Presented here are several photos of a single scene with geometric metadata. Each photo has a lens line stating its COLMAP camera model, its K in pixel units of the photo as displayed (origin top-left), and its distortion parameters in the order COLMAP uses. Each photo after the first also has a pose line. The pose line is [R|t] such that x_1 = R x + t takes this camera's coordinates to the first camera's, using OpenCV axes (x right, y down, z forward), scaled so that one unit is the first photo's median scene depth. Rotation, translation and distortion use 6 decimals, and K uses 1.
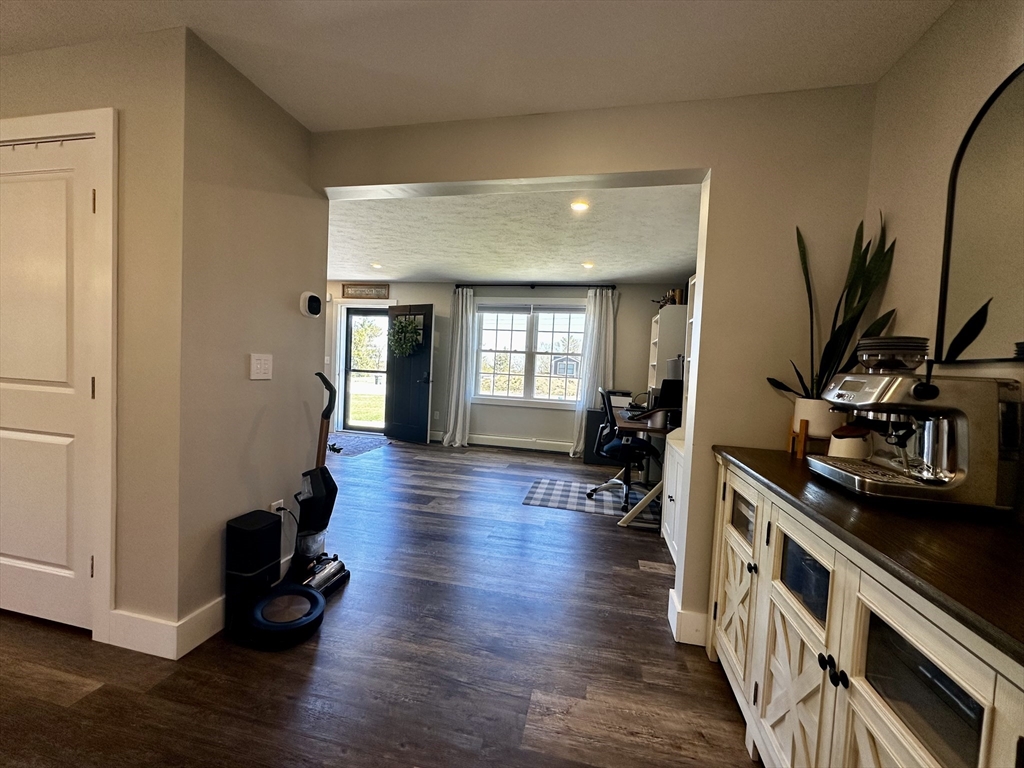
lens RADIAL K [[407.4, 0, 513.5], [0, 407.4, 385.0], [0, 0, 1]] dist [-0.001192, -0.000134]
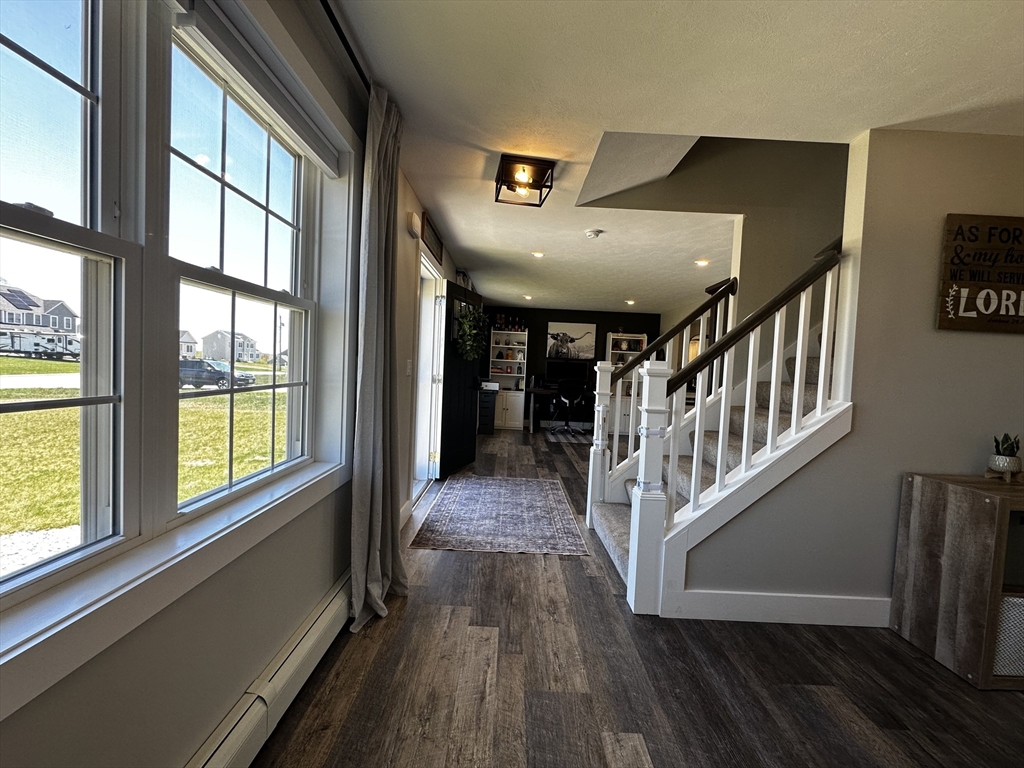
lens RADIAL K [[407.4, 0, 513.5], [0, 407.4, 385.0], [0, 0, 1]] dist [-0.001192, -0.000134]
pose [[-0.201241, -0.103556, 0.974052, -1.021982], [-0.015286, 0.994607, 0.102583, -0.096814], [-0.979422, 0.005754, -0.201739, 1.081750]]
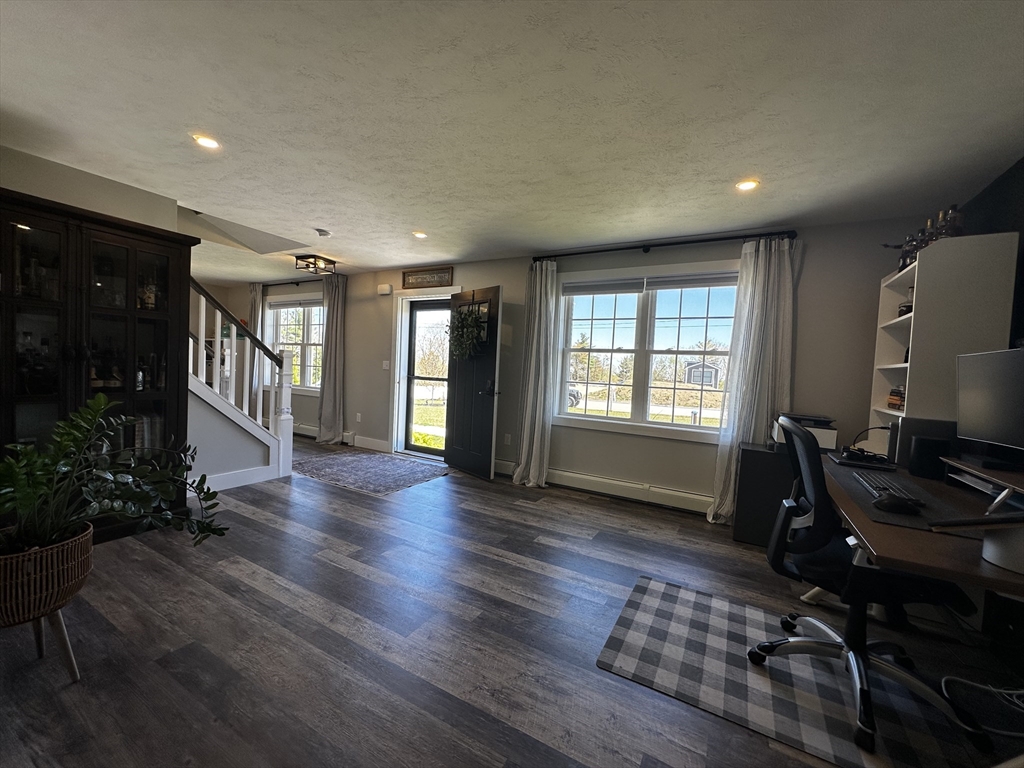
lens RADIAL K [[407.4, 0, 513.5], [0, 407.4, 385.0], [0, 0, 1]] dist [-0.001192, -0.000134]
pose [[0.953642, 0.008661, -0.300820, 0.042125], [-0.014132, 0.999772, -0.016017, -0.011994], [0.300613, 0.019526, 0.953546, 0.318969]]
